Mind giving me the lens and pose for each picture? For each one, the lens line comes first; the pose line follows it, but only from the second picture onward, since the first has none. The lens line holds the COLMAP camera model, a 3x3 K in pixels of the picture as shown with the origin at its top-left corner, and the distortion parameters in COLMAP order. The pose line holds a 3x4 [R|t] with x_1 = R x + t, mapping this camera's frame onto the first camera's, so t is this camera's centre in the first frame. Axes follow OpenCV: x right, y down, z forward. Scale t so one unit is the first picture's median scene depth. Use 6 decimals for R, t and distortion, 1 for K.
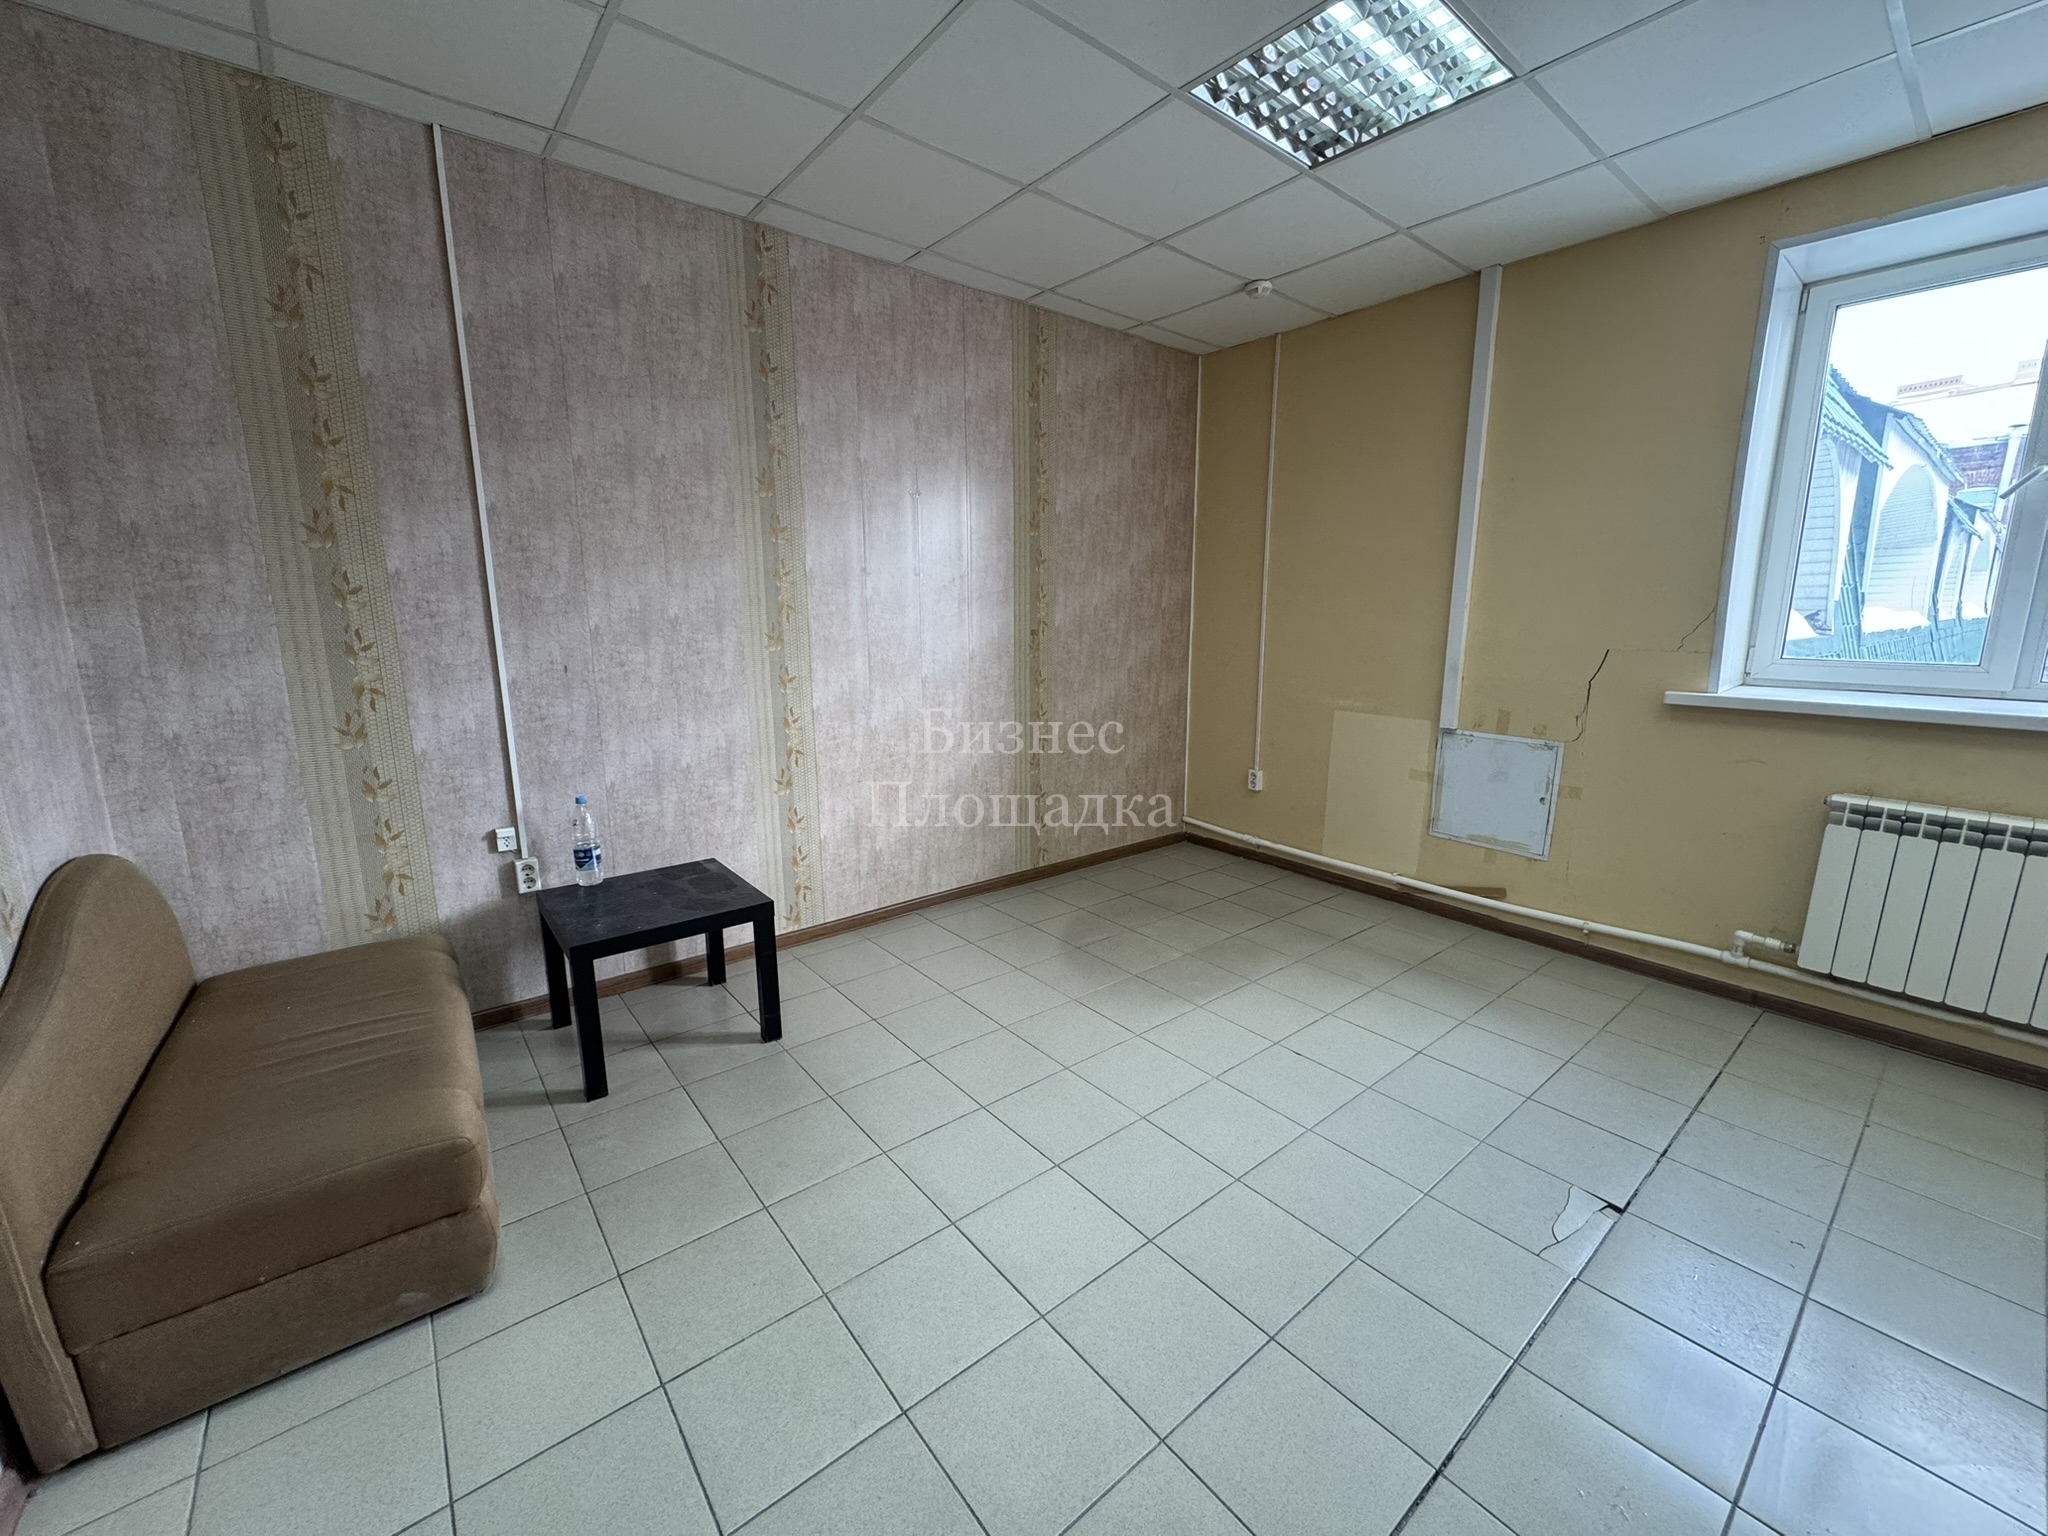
lens RADIAL K [[813.0, 0, 1026.7], [0, 813.0, 769.1], [0, 0, 1]] dist [-0.002128, 0.000440]
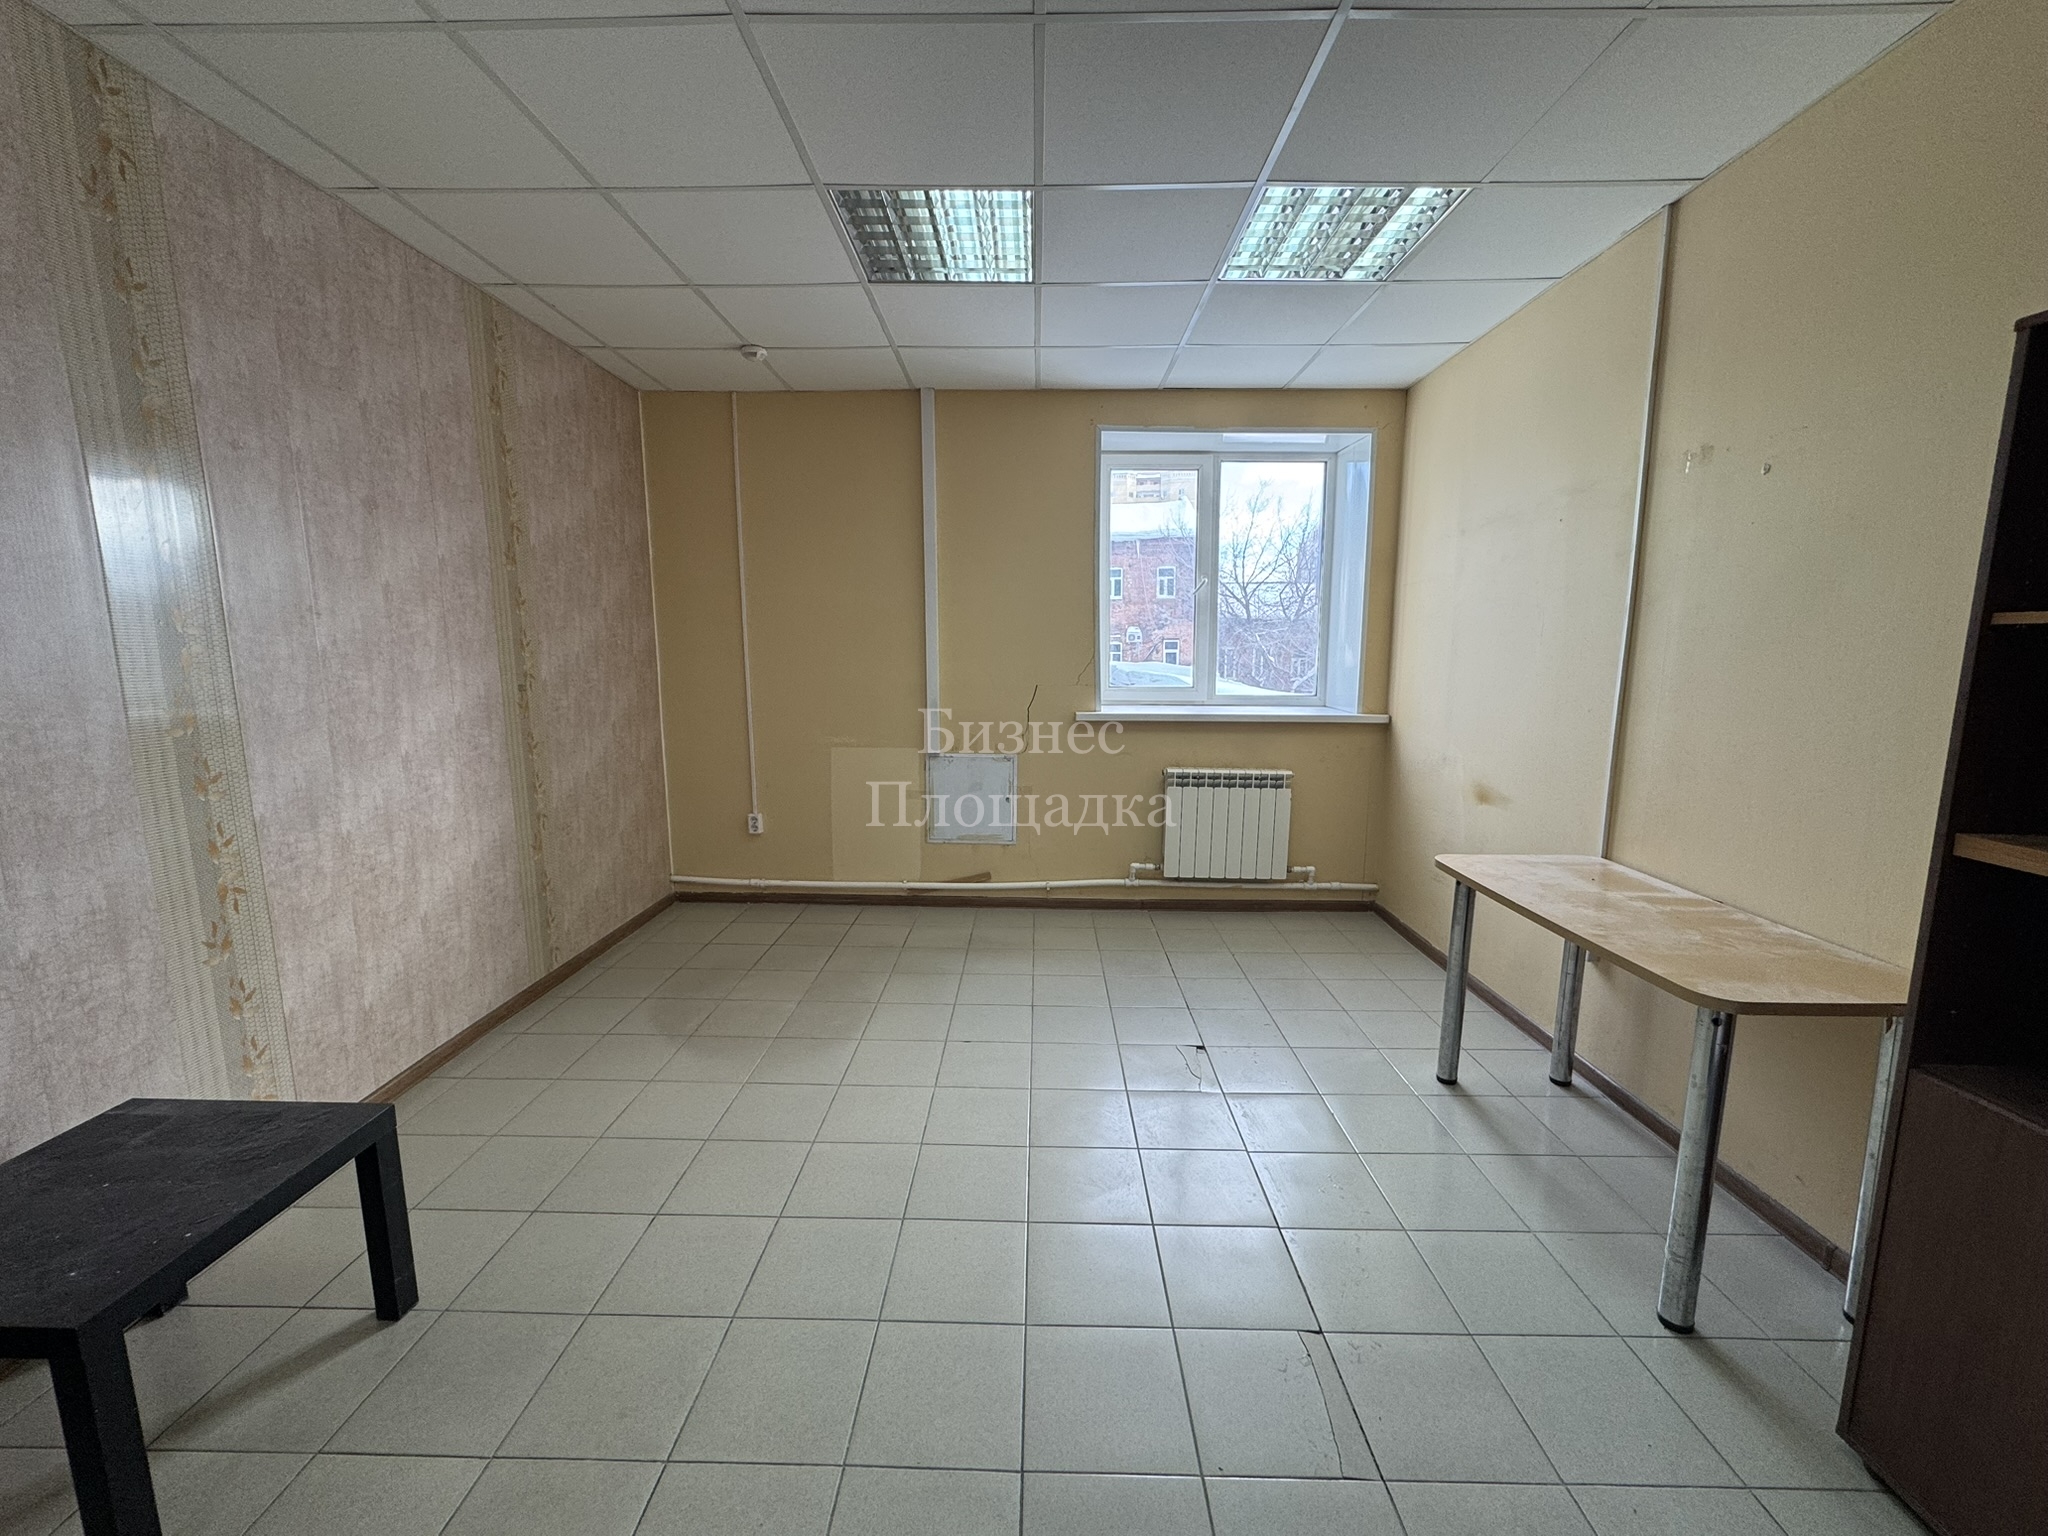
lens RADIAL K [[813.0, 0, 1027.1], [0, 813.0, 768.0], [0, 0, 1]] dist [-0.002128, 0.000440]
pose [[0.643182, -0.112836, 0.757354, -0.341602], [0.144646, 0.989179, 0.024534, -0.040550], [-0.751927, 0.093768, 0.652544, 0.107572]]
